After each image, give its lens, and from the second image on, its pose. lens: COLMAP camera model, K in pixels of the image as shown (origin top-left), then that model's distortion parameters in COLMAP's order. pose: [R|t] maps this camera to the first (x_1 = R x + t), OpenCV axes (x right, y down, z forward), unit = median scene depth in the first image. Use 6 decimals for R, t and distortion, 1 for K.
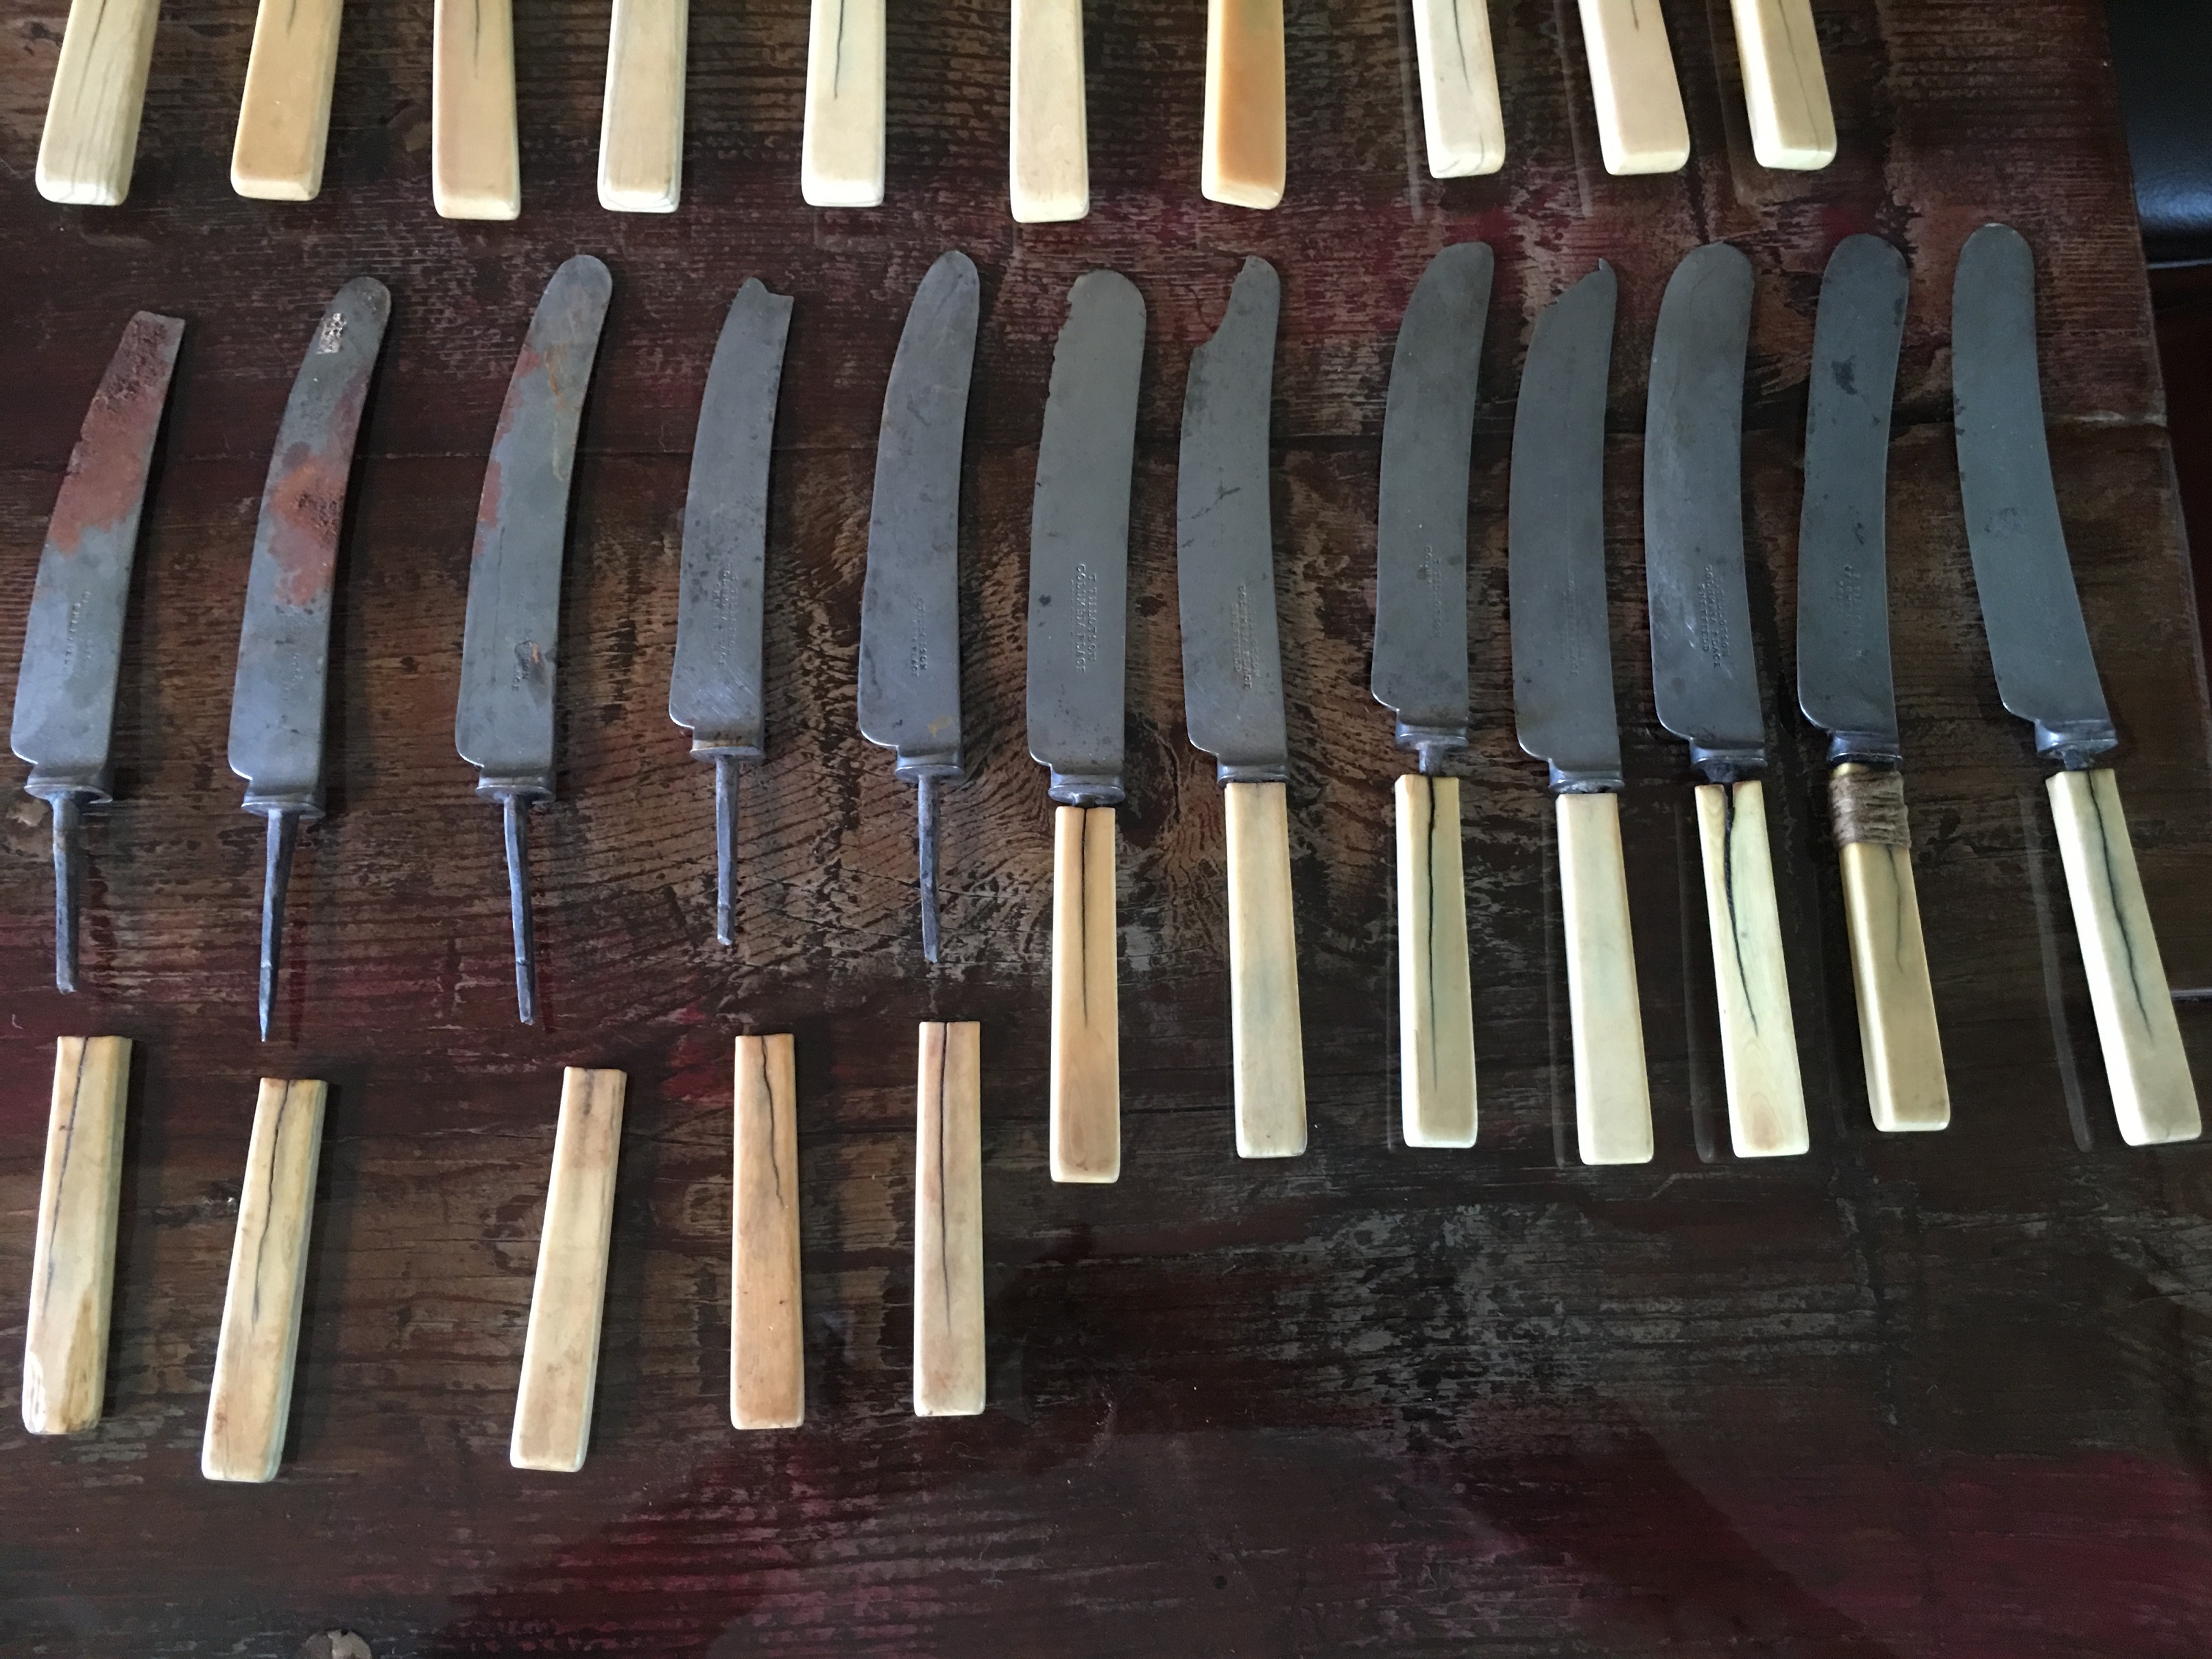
lens RADIAL K [[1907.5, 0, 1084.9], [0, 1907.5, 830.4], [0, 0, 1]] dist [0.081474, -0.143840]
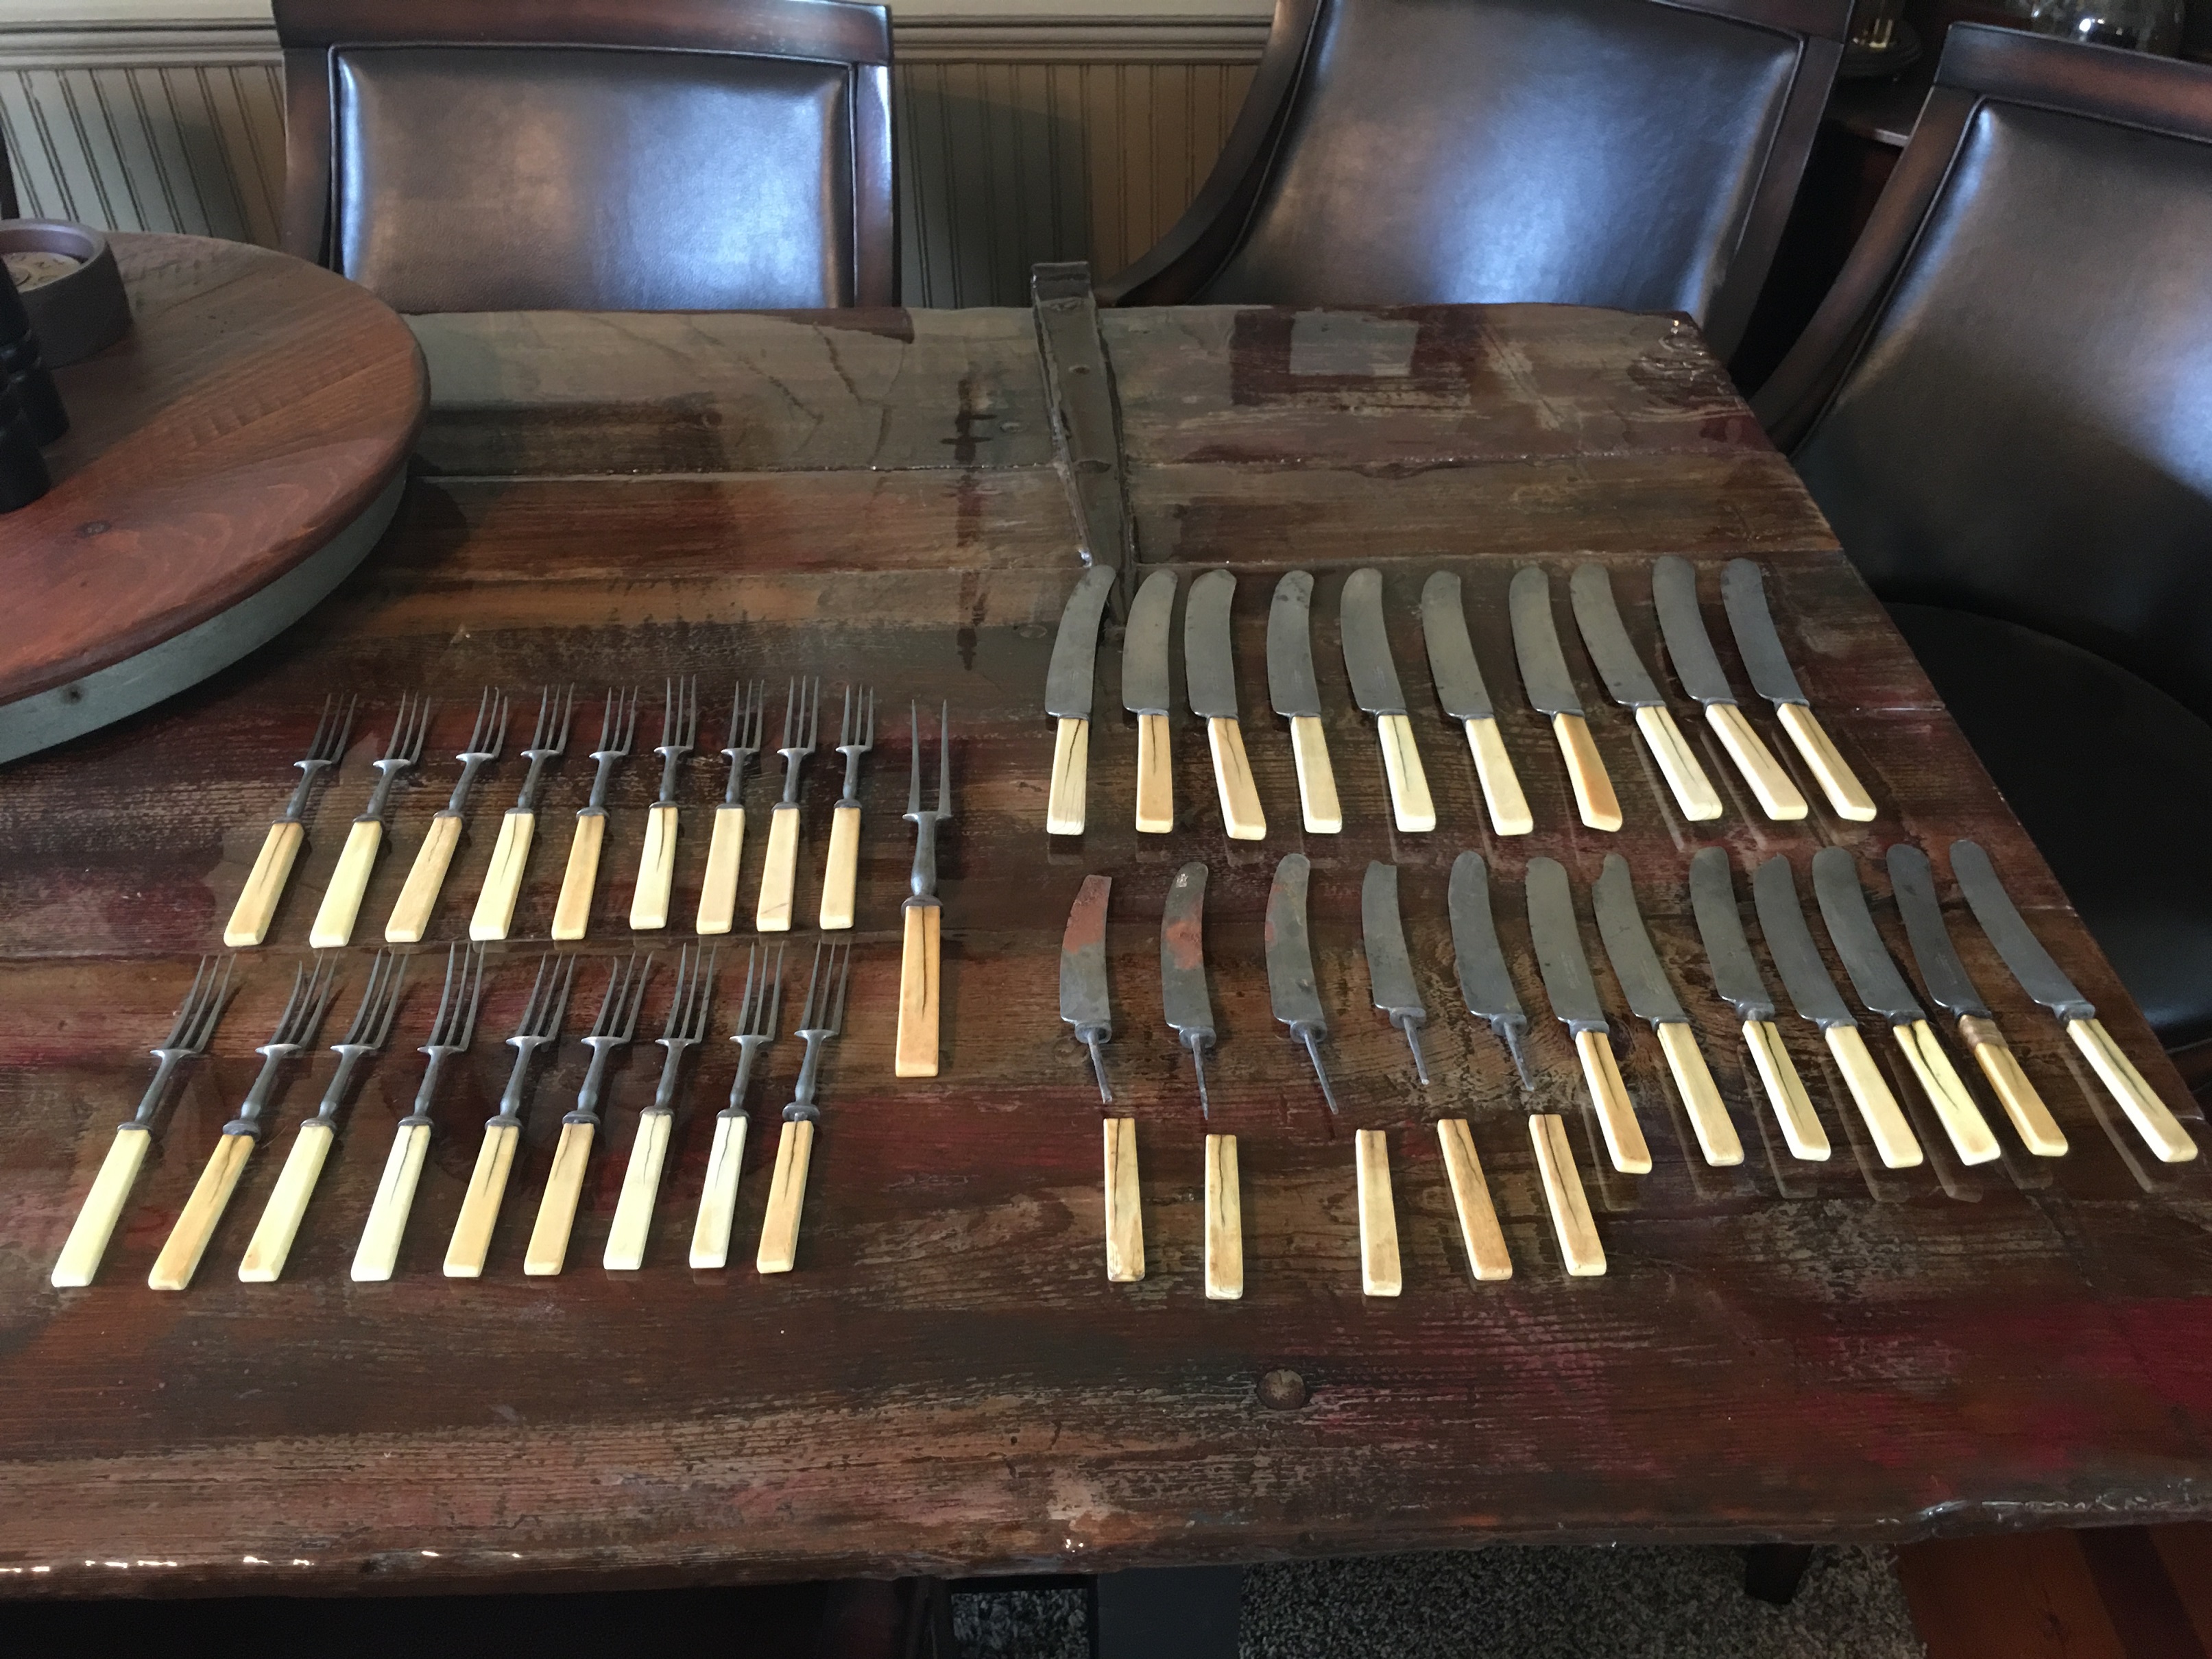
lens RADIAL K [[1907.5, 0, 1084.9], [0, 1907.5, 830.4], [0, 0, 1]] dist [0.081474, -0.143840]
pose [[0.999939, -0.010814, -0.002373, -0.484386], [0.006936, 0.778900, -0.627109, 0.998167], [0.008630, 0.627055, 0.778928, -0.658468]]
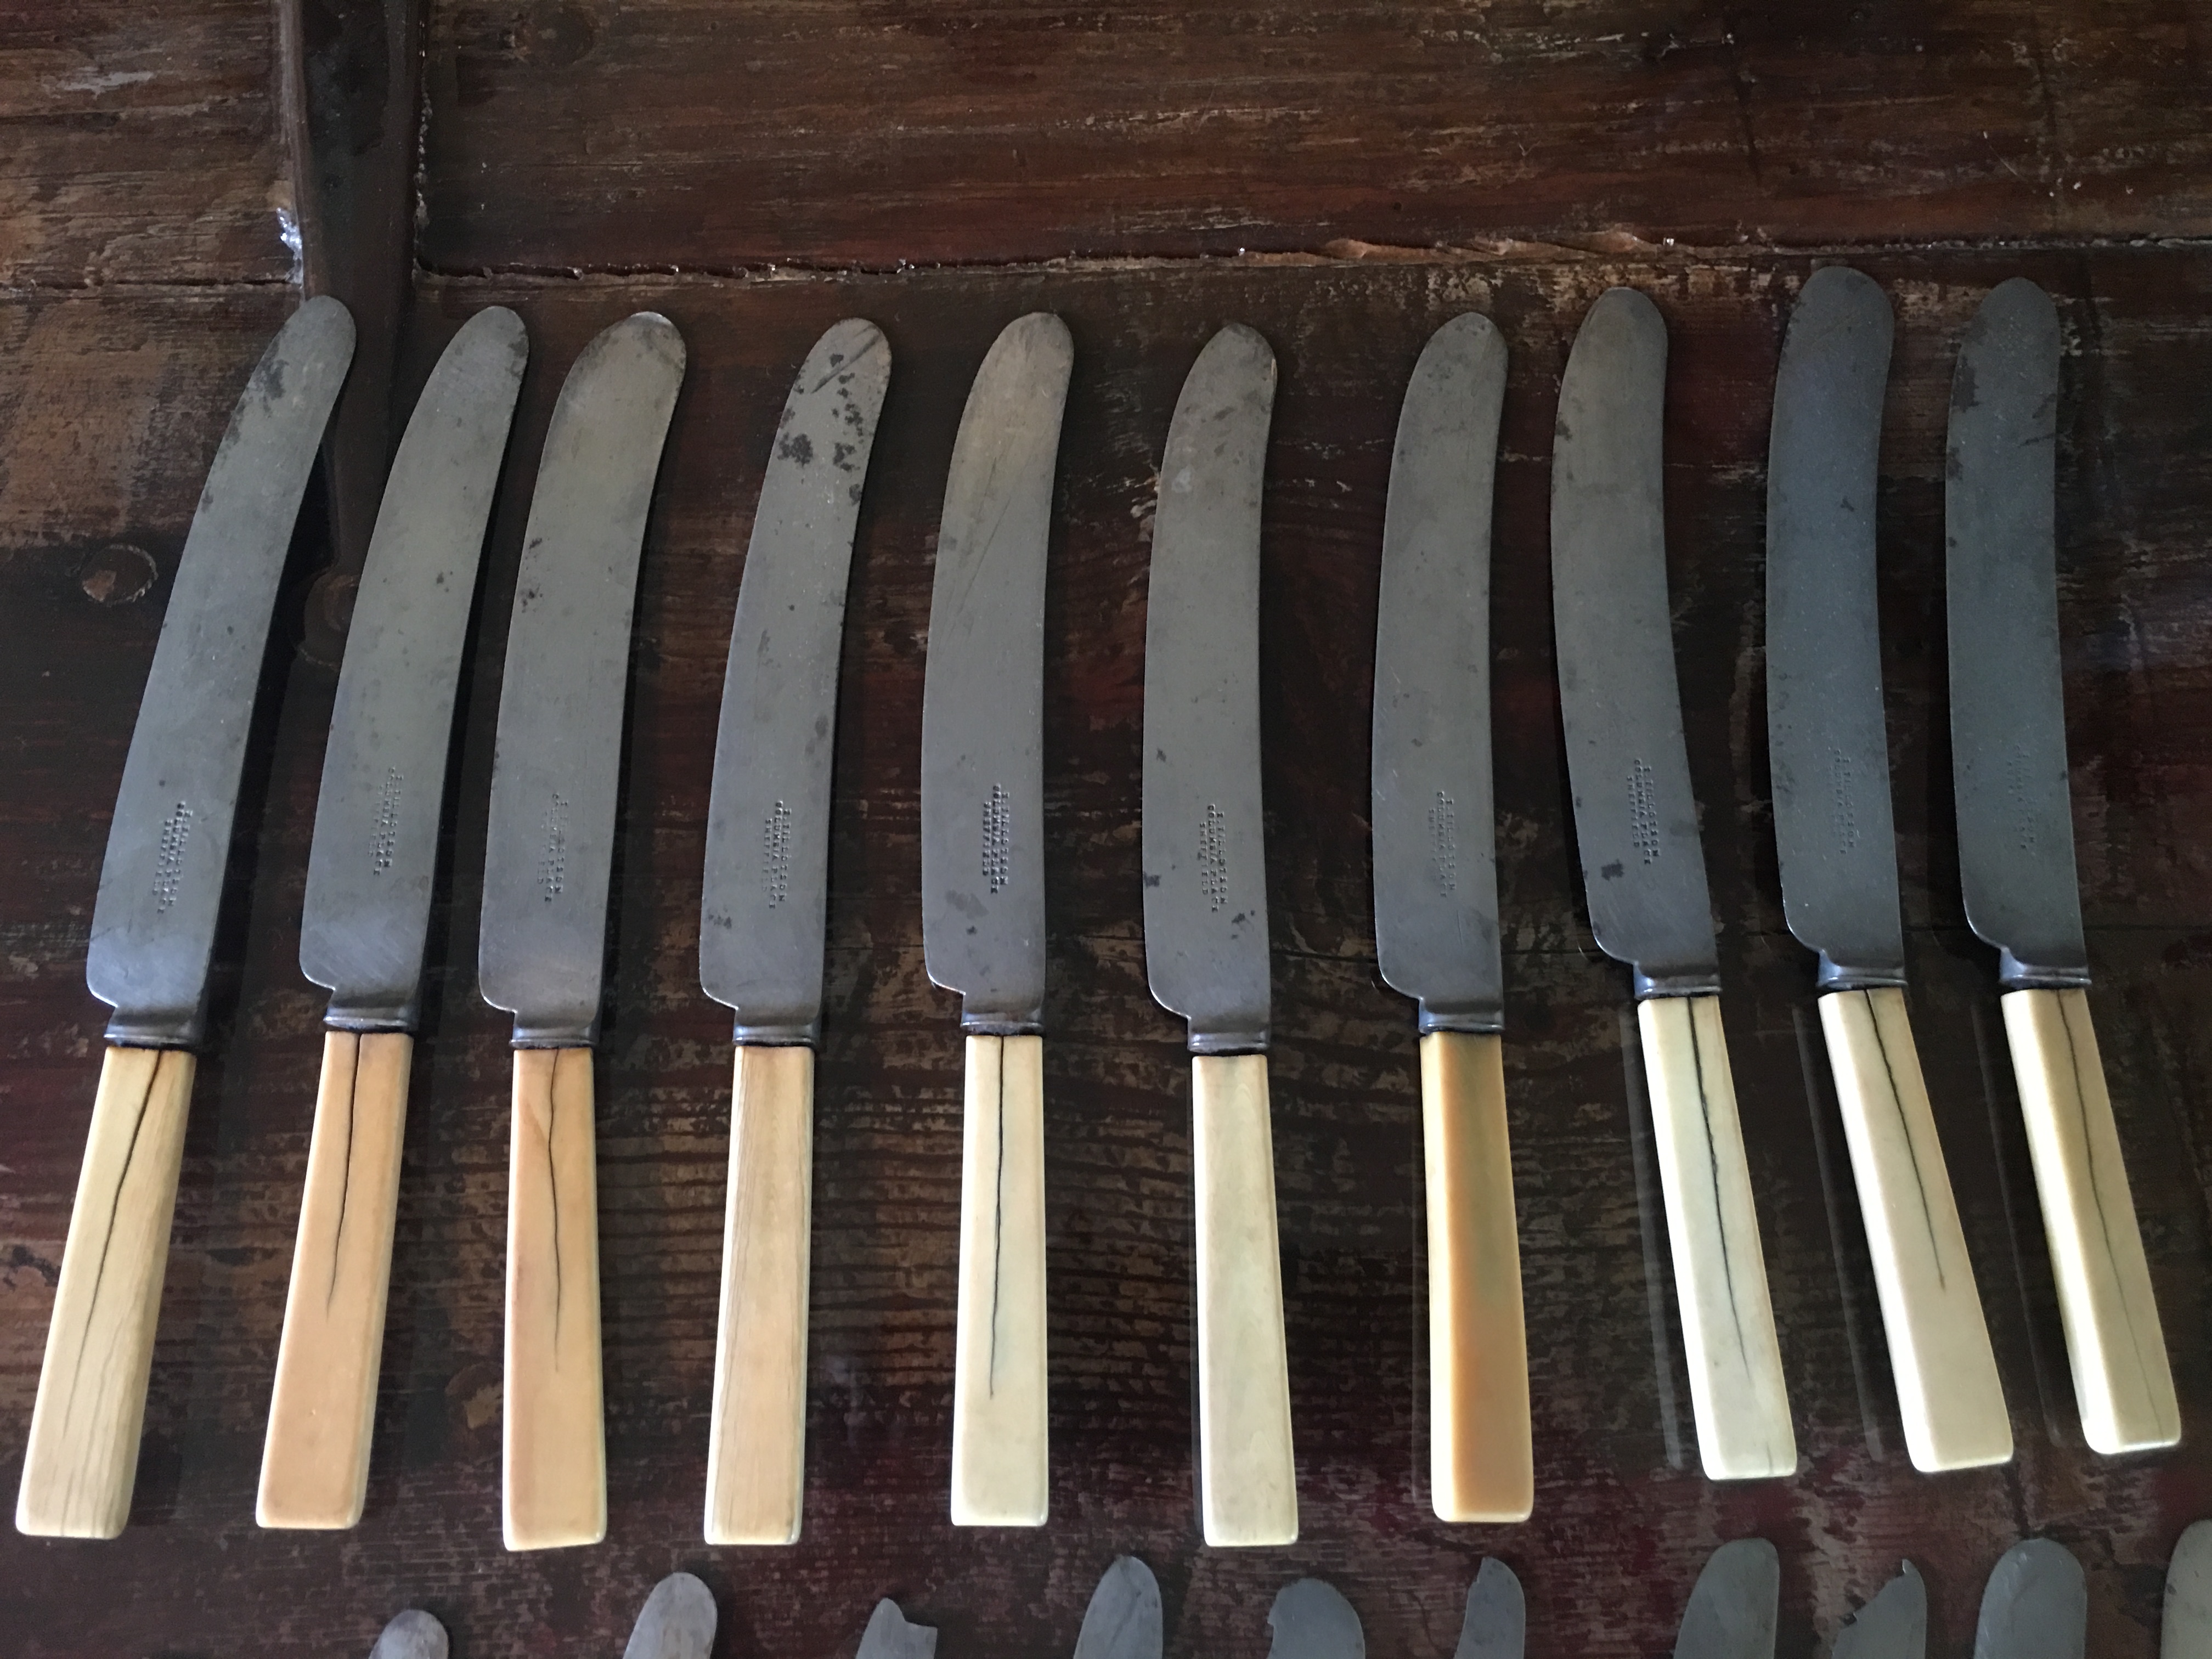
lens RADIAL K [[1907.7, 0, 1084.9], [0, 1907.7, 830.4], [0, 0, 1]] dist [0.081474, -0.143840]
pose [[0.999895, 0.000564, 0.014480, -0.099589], [-0.000013, 0.999276, -0.038037, -0.582126], [-0.014491, 0.038033, 0.999171, 0.158952]]
